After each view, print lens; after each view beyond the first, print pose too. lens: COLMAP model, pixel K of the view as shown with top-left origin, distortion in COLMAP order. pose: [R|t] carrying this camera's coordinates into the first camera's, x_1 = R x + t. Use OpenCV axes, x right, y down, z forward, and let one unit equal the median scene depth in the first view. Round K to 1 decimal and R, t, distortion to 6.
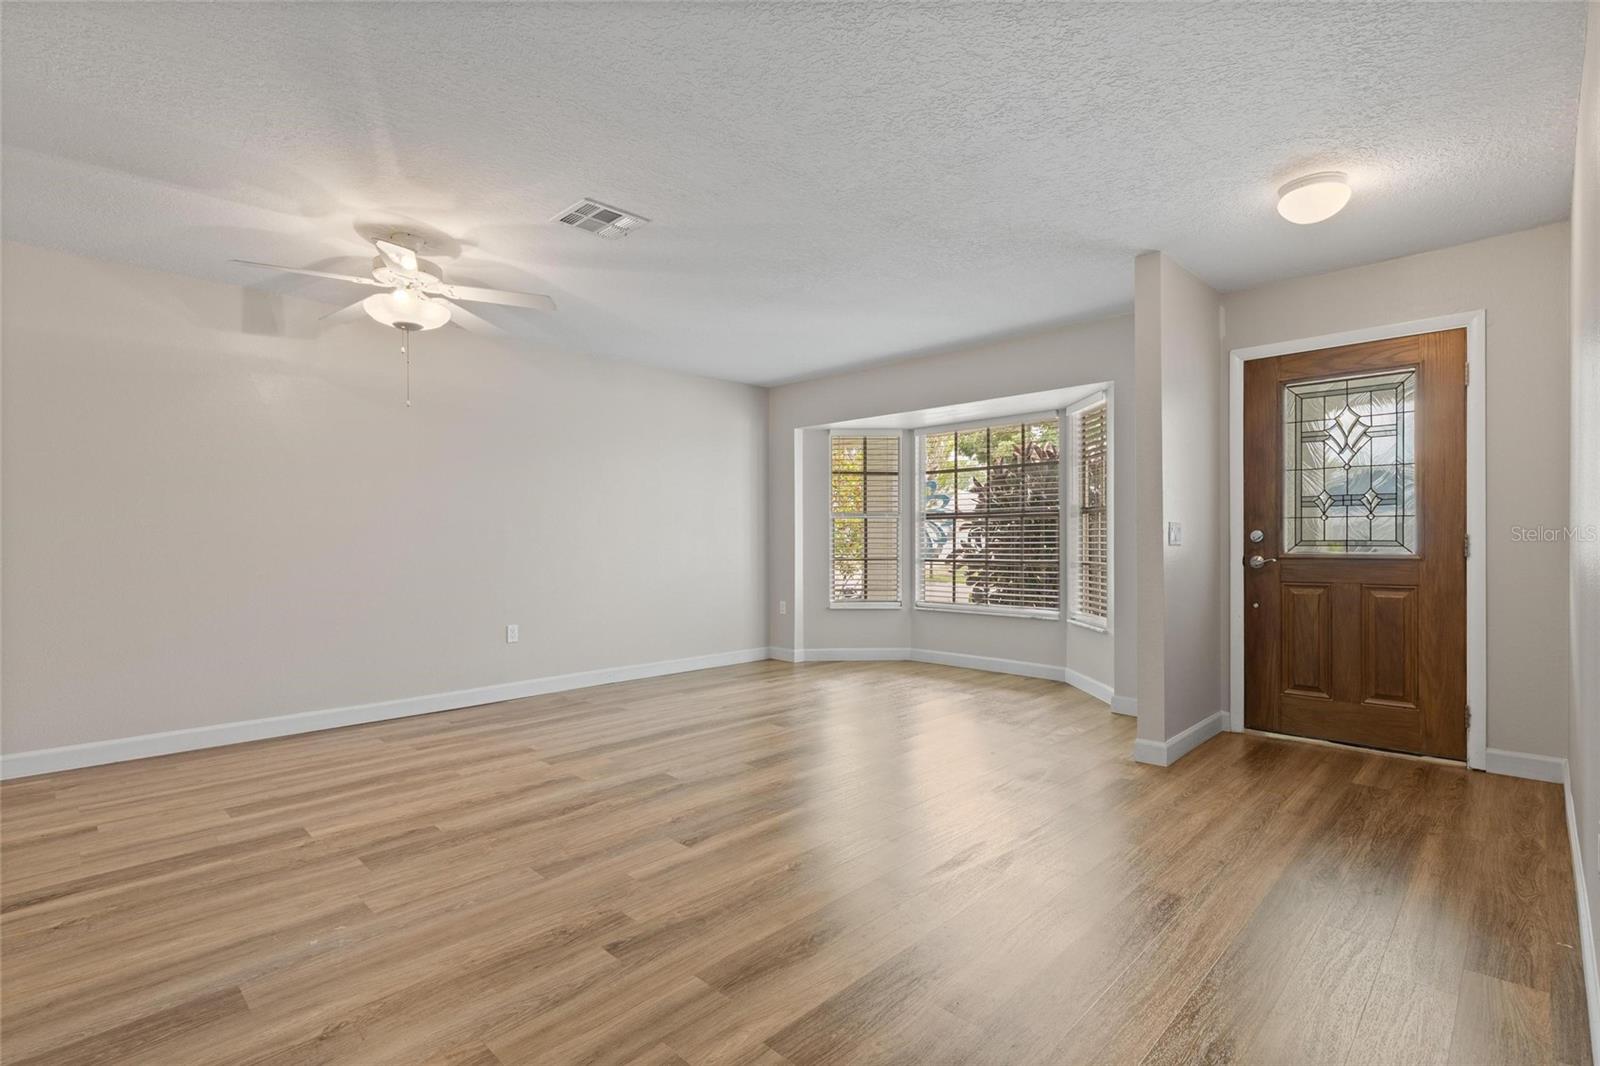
lens RADIAL K [[748.3, 0, 810.3], [0, 748.3, 536.7], [0, 0, 1]] dist [-0.002675, -0.000626]
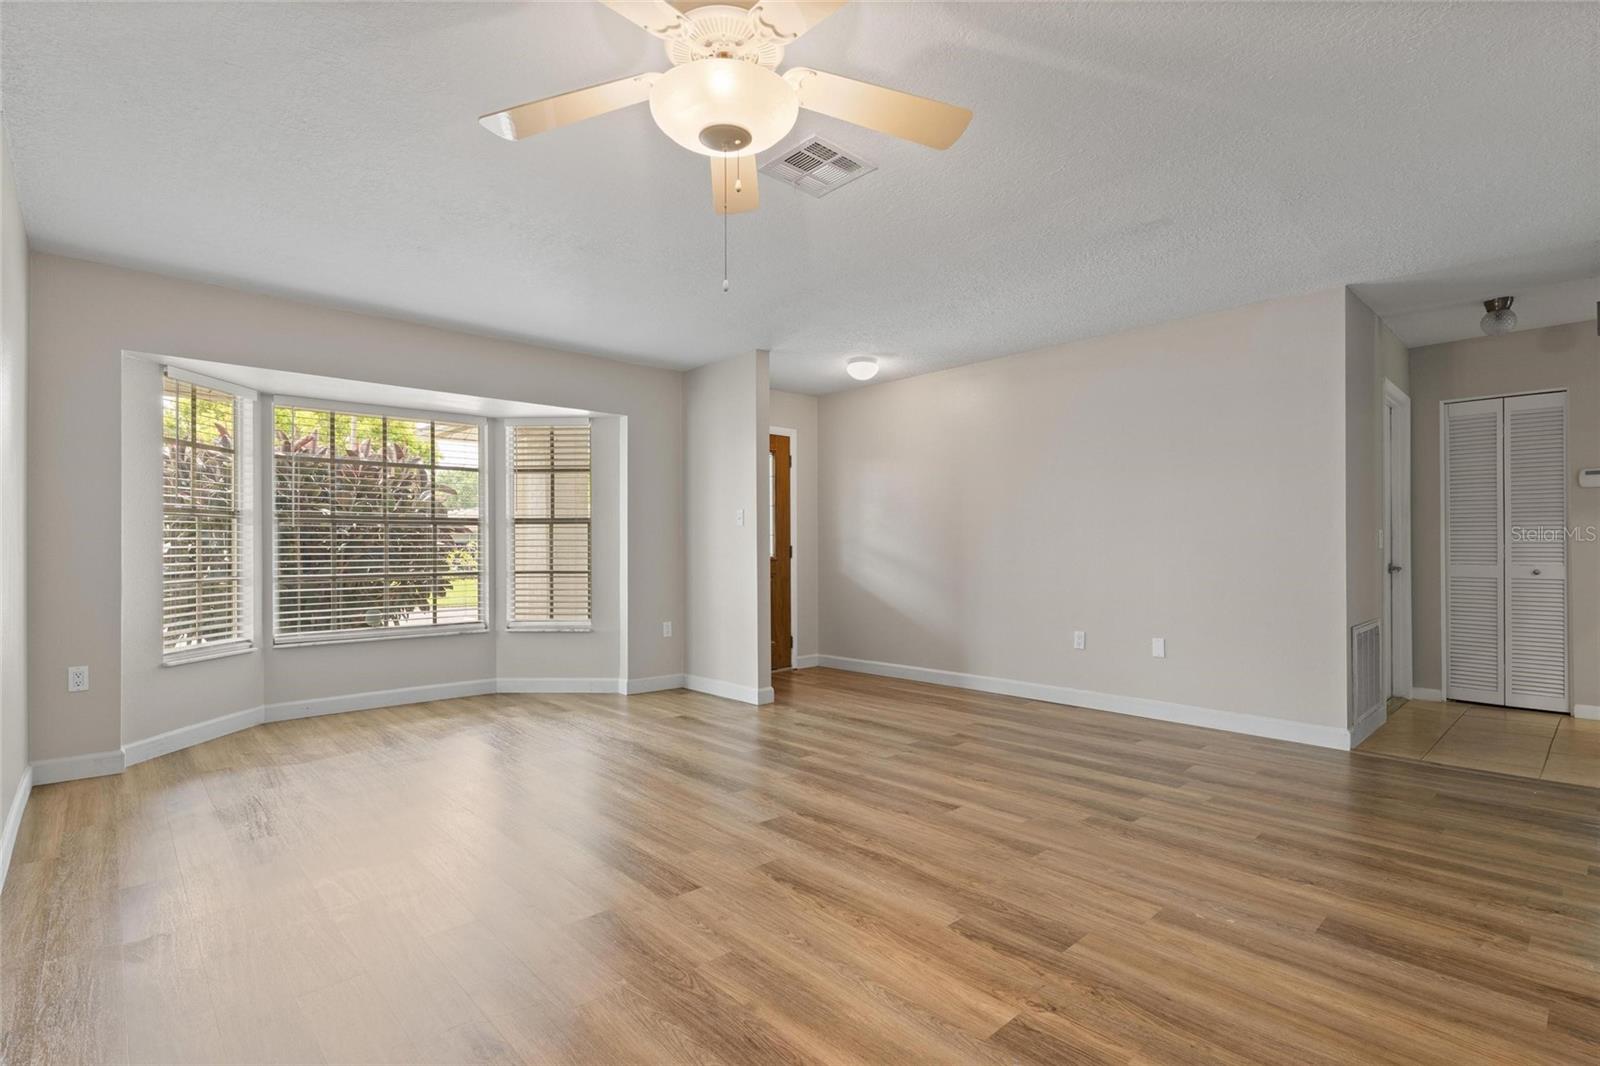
lens RADIAL K [[748.3, 0, 792.1], [0, 748.3, 538.4], [0, 0, 1]] dist [-0.002675, -0.000626]
pose [[0.066526, 0.015522, 0.997664, -1.231603], [0.001948, 0.999875, -0.015687, 0.011742], [-0.997783, 0.002987, 0.066488, 1.076984]]
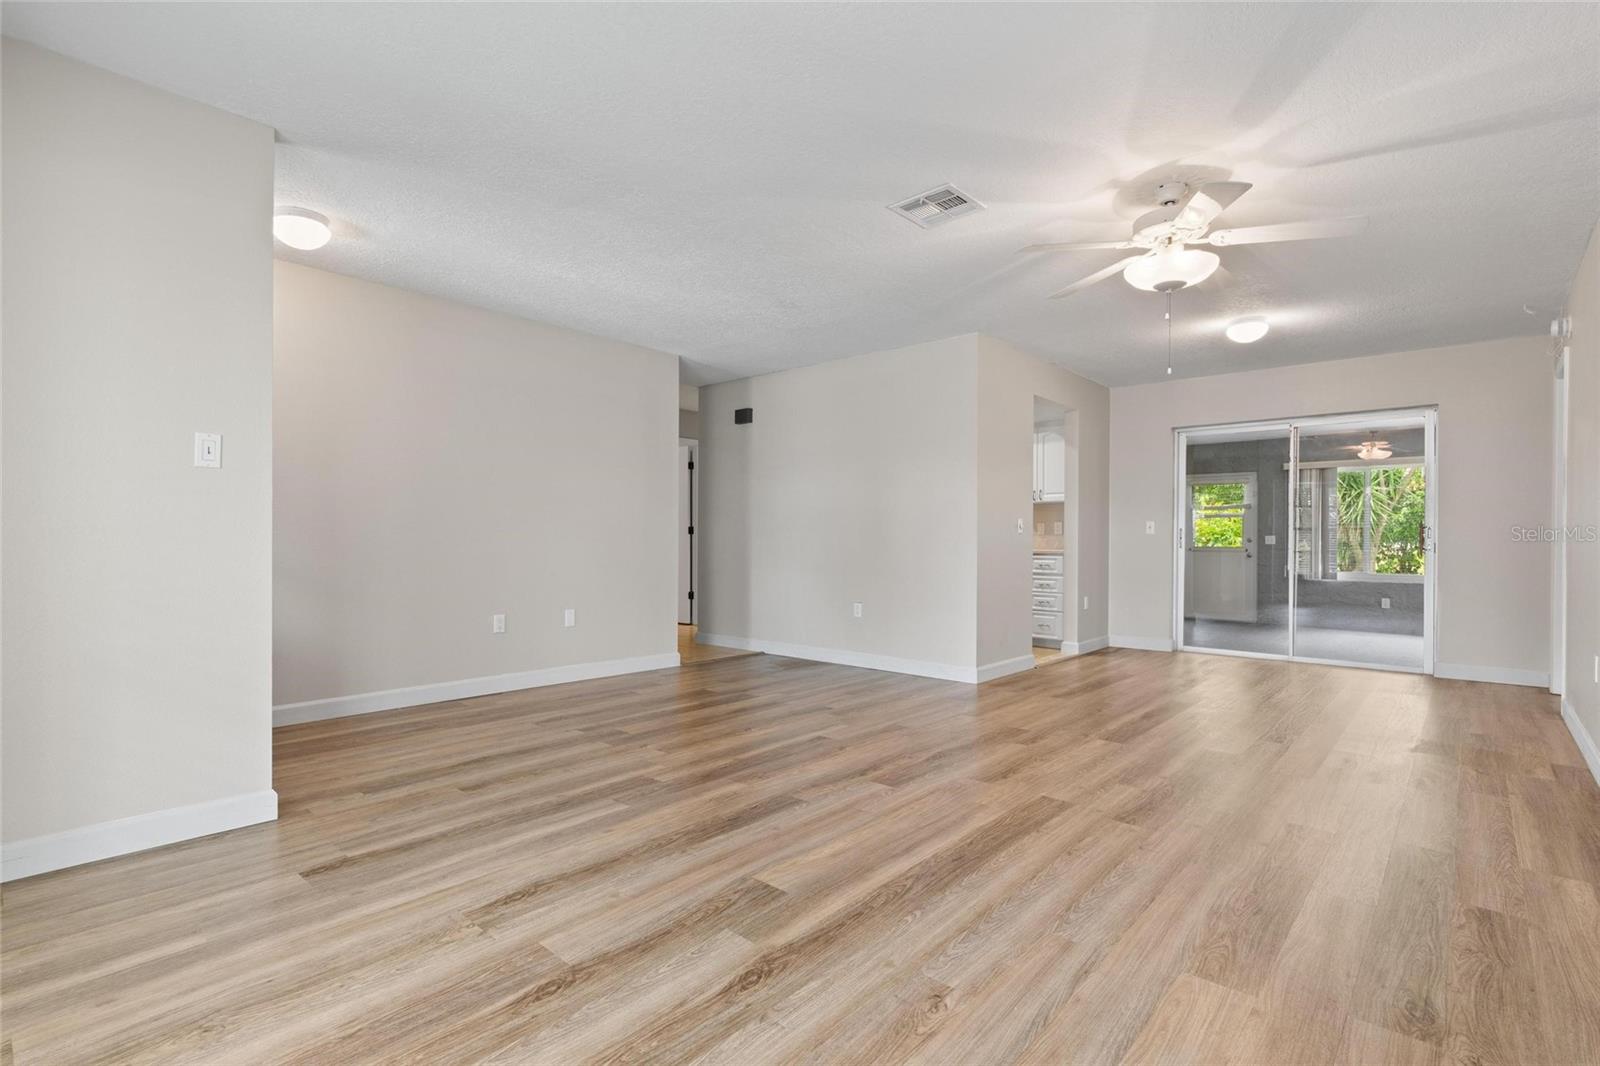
lens RADIAL K [[748.3, 0, 791.2], [0, 748.3, 541.9], [0, 0, 1]] dist [-0.002675, -0.000626]
pose [[-0.999802, -0.001146, -0.019882, -0.069427], [-0.001203, 0.999995, 0.002881, 0.031907], [0.019879, 0.002904, -0.999798, 2.225724]]
